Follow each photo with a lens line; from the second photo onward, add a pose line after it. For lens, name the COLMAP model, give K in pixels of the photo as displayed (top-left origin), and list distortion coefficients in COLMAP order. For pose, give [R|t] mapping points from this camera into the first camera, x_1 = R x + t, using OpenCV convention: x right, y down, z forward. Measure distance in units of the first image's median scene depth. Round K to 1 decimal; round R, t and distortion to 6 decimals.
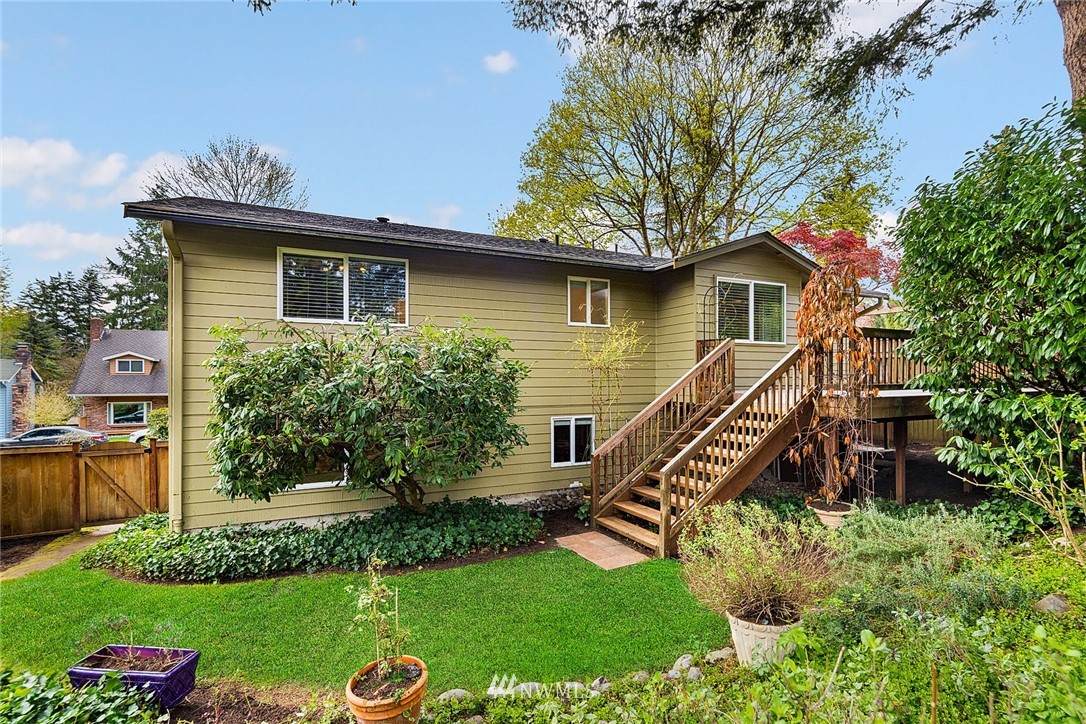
lens RADIAL K [[522.7, 0, 544.0], [0, 522.7, 368.7], [0, 0, 1]] dist [0.000152, -0.001802]
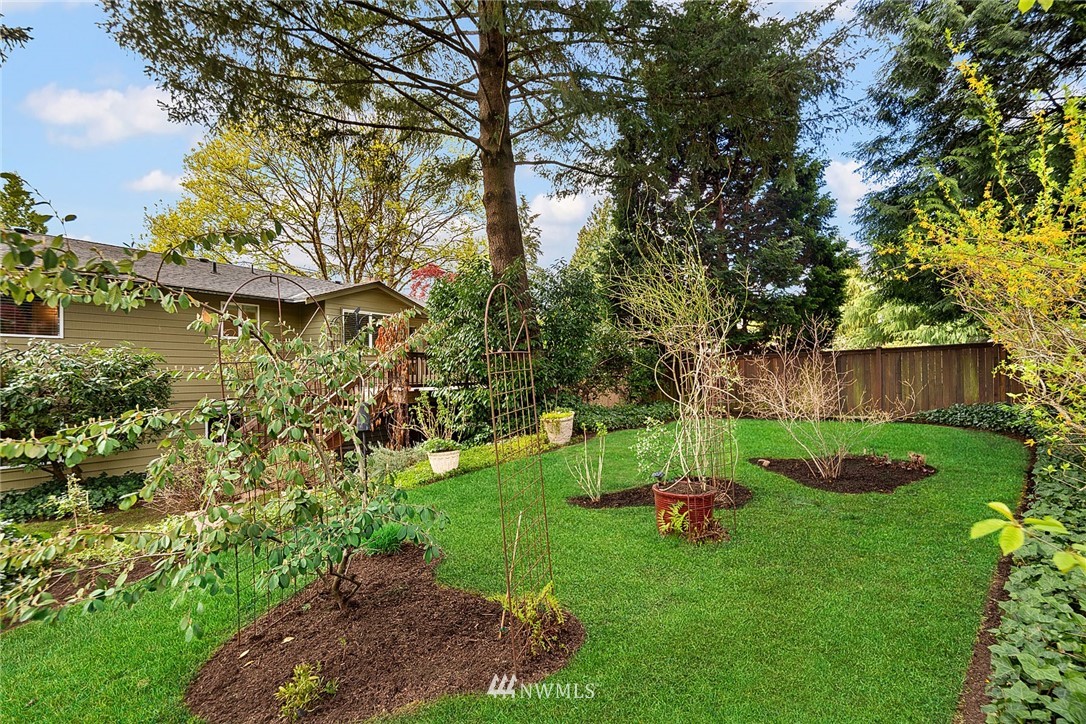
lens RADIAL K [[522.7, 0, 548.3], [0, 522.7, 369.8], [0, 0, 1]] dist [0.000152, -0.001802]
pose [[0.849468, 0.007474, 0.527587, 0.069765], [-0.013482, 0.999881, 0.007542, -0.037055], [-0.527468, -0.013519, 0.849468, -0.722493]]
